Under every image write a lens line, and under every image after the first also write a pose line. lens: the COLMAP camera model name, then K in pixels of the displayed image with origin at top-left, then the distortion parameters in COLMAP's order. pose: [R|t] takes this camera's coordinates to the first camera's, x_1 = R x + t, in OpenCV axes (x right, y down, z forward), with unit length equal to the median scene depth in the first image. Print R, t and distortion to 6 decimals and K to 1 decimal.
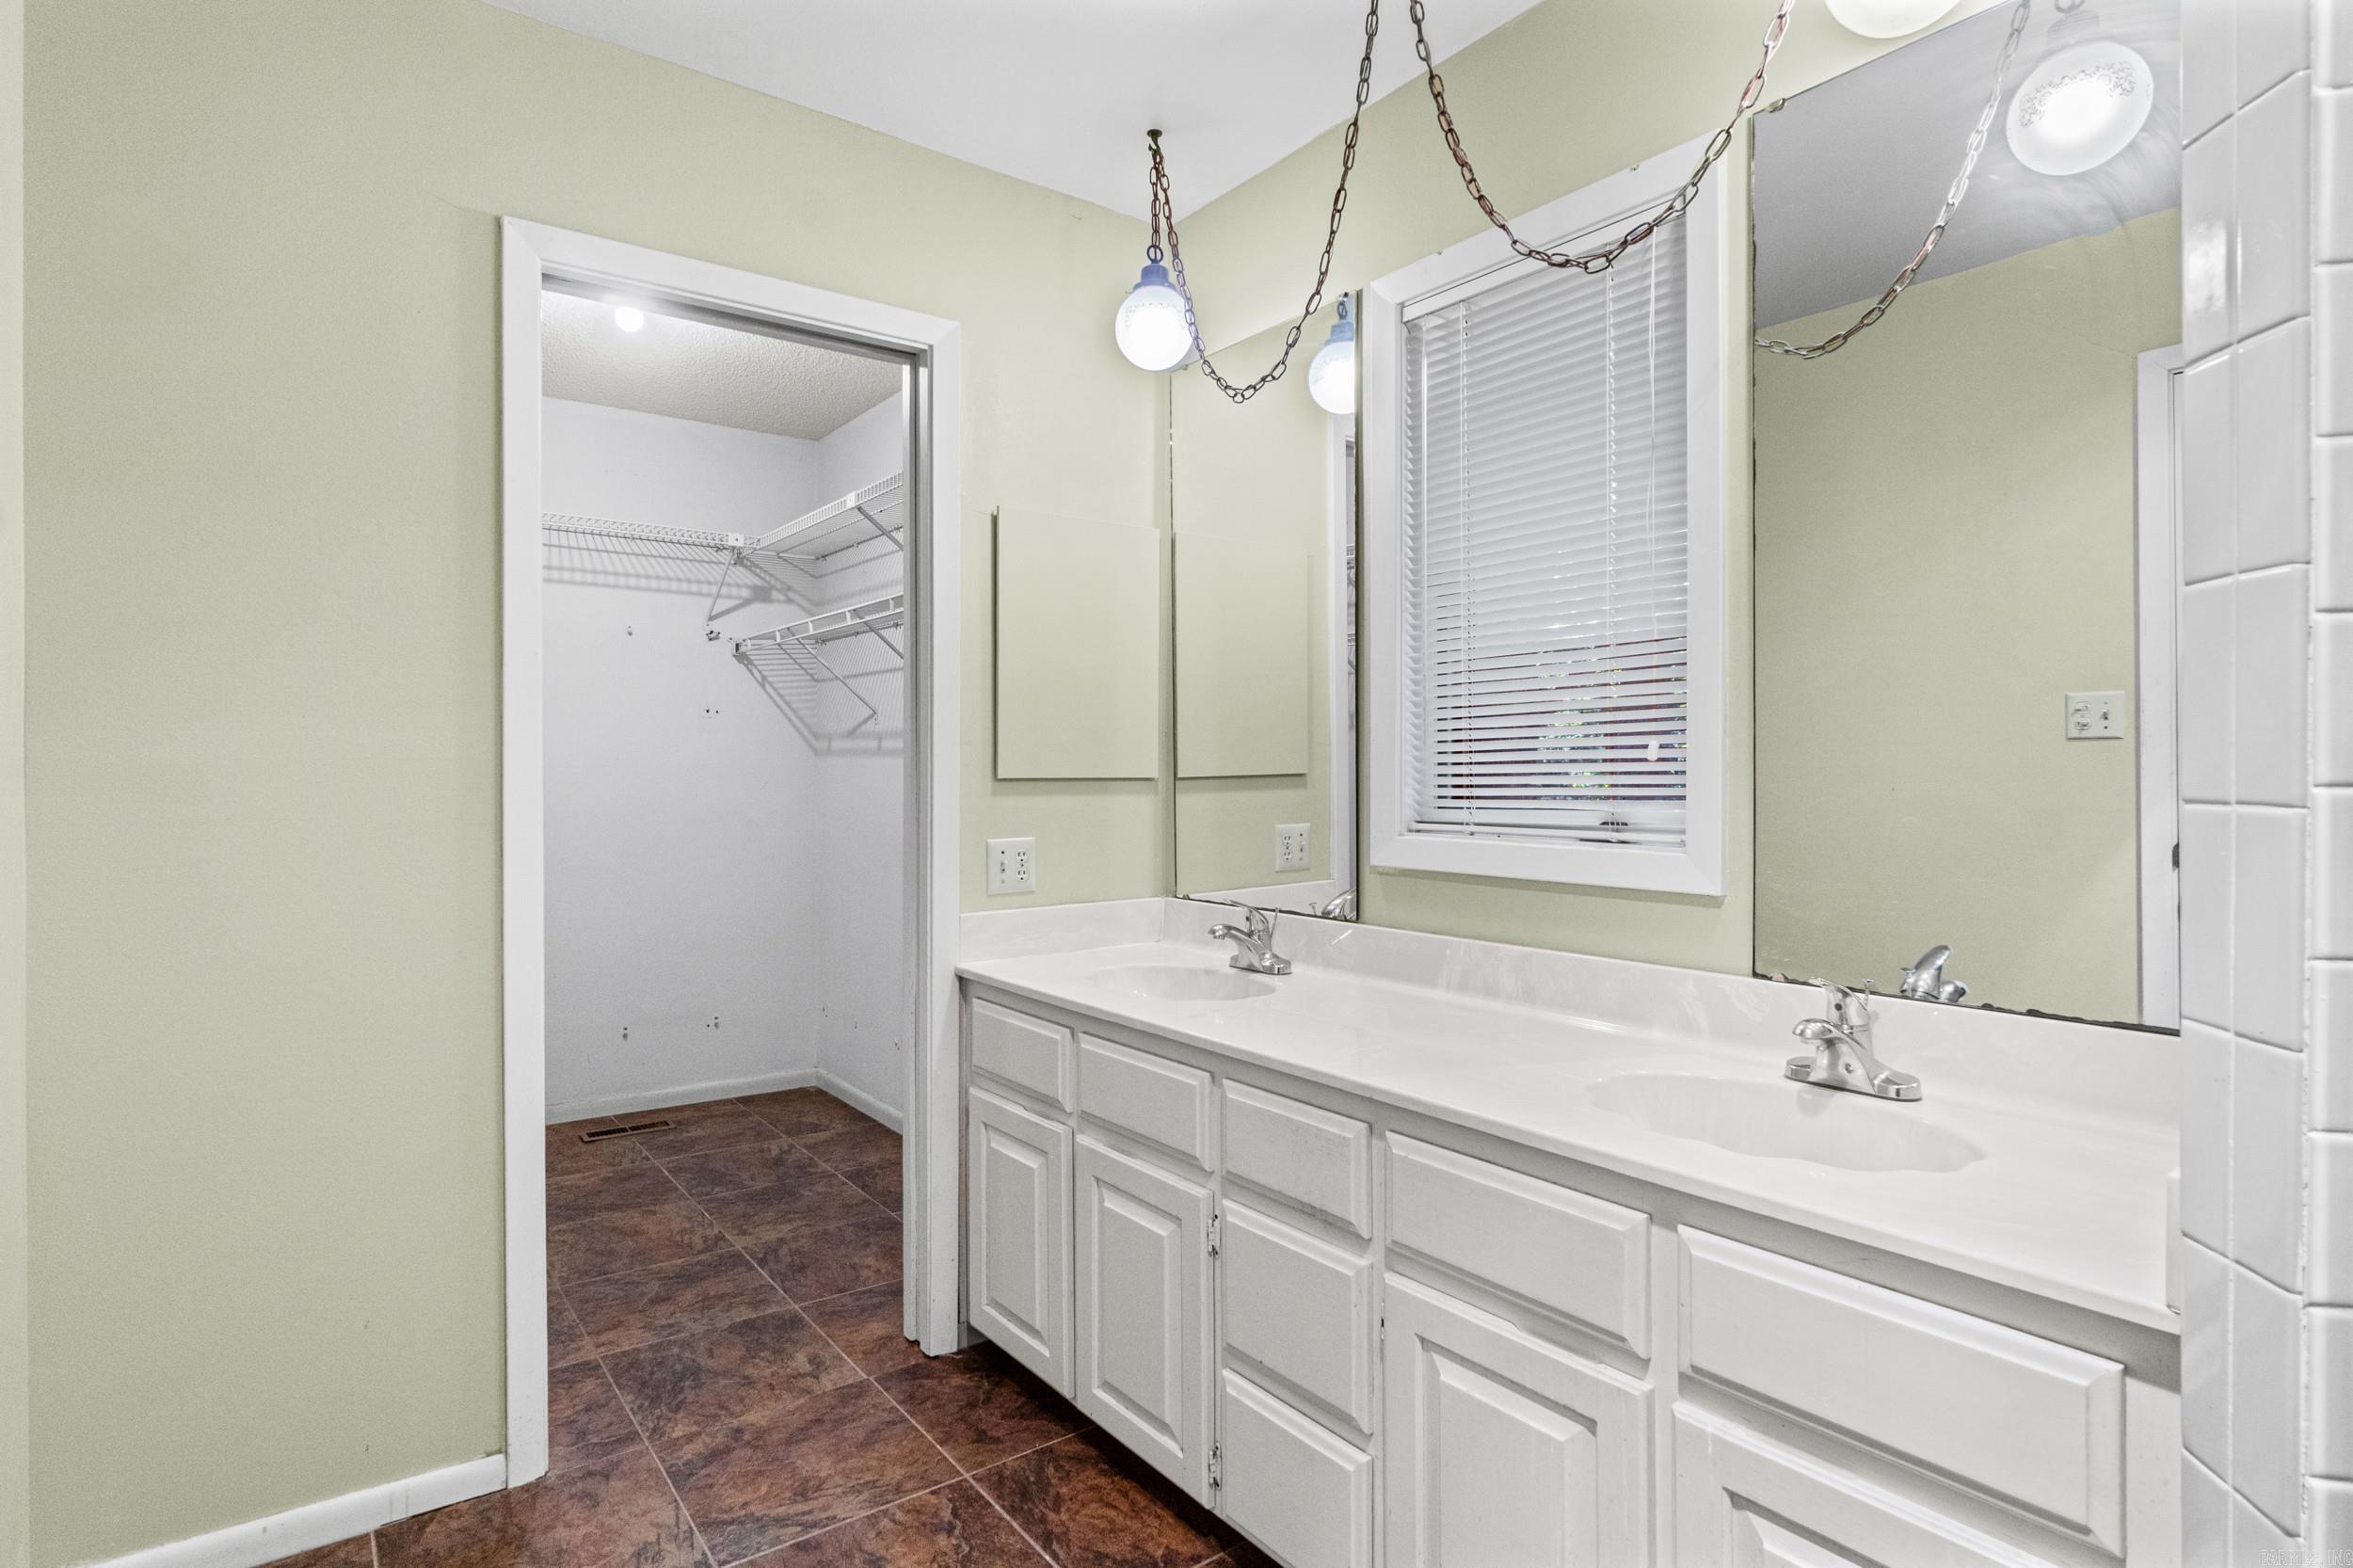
lens RADIAL K [[1193.8, 0, 1159.8], [0, 1193.8, 772.9], [0, 0, 1]] dist [-0.002884, 0.000599]
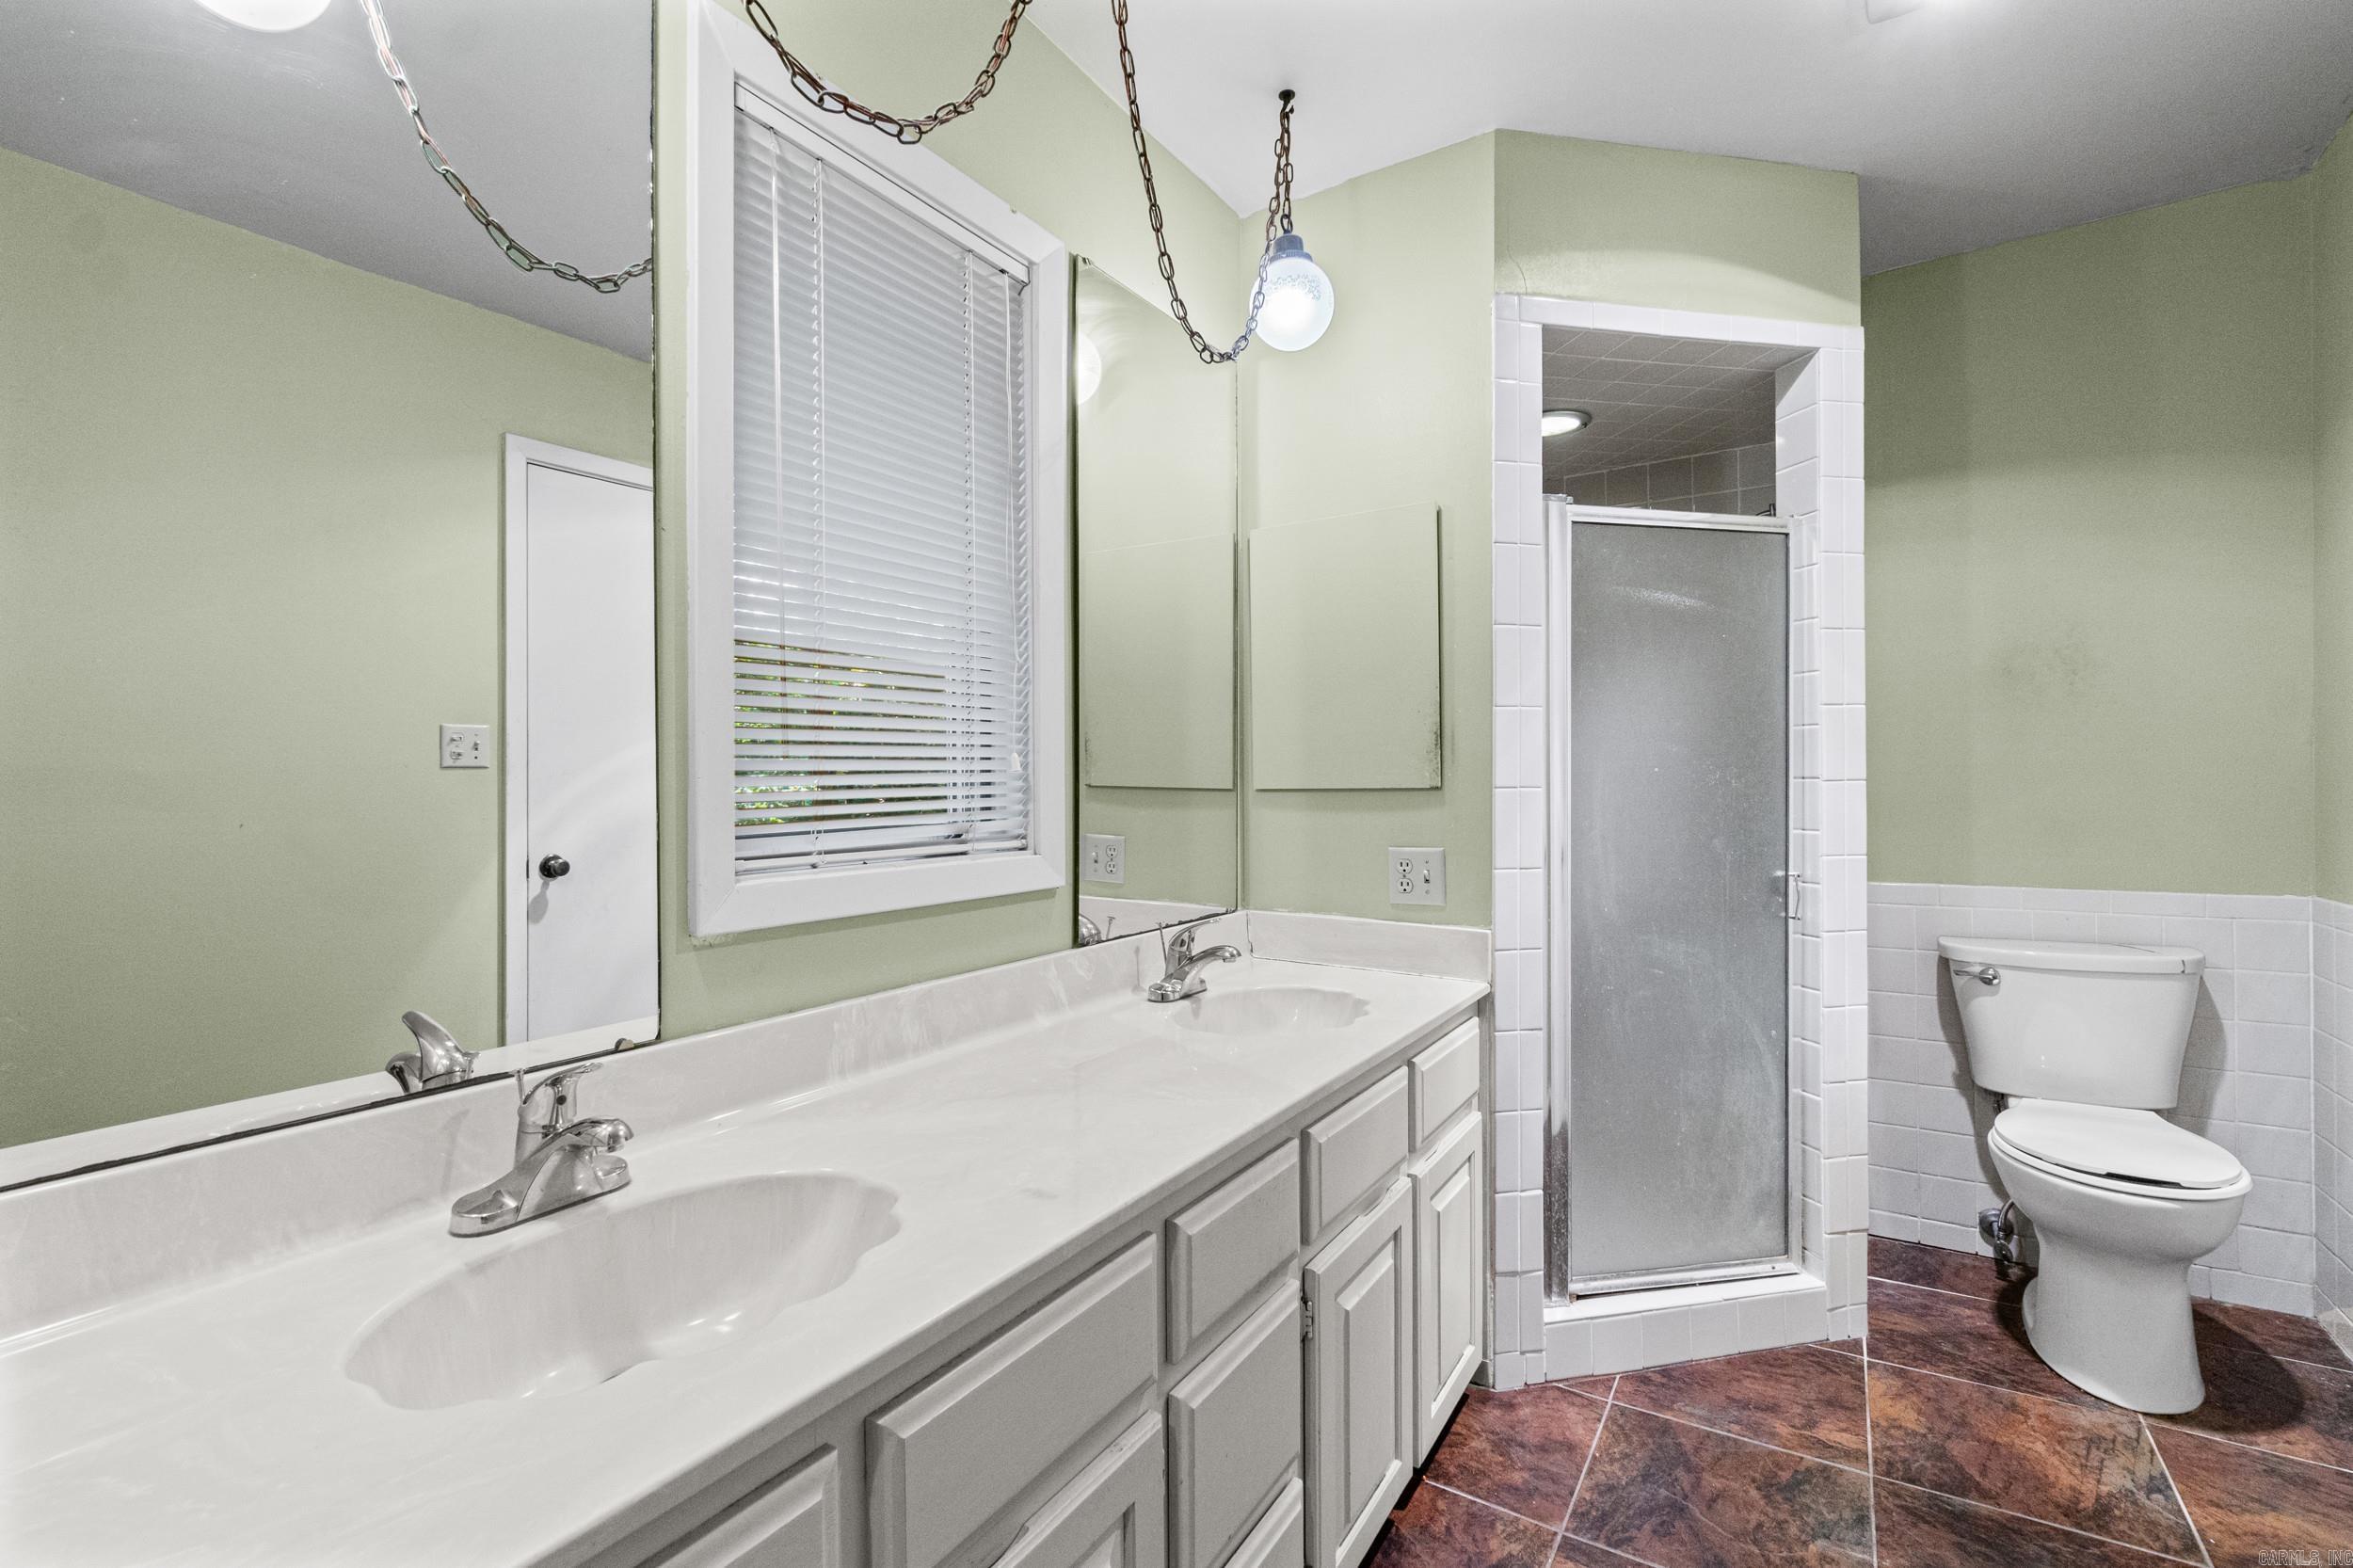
lens RADIAL K [[967.3, 0, 1176.5], [0, 967.3, 784.0], [0, 0, 1]] dist [0.001206, 0.000085]
pose [[-0.345506, 0.014759, 0.938300, -0.412596], [0.017589, 0.999803, -0.009249, 0.009483], [-0.938252, 0.013308, -0.345698, 1.048367]]
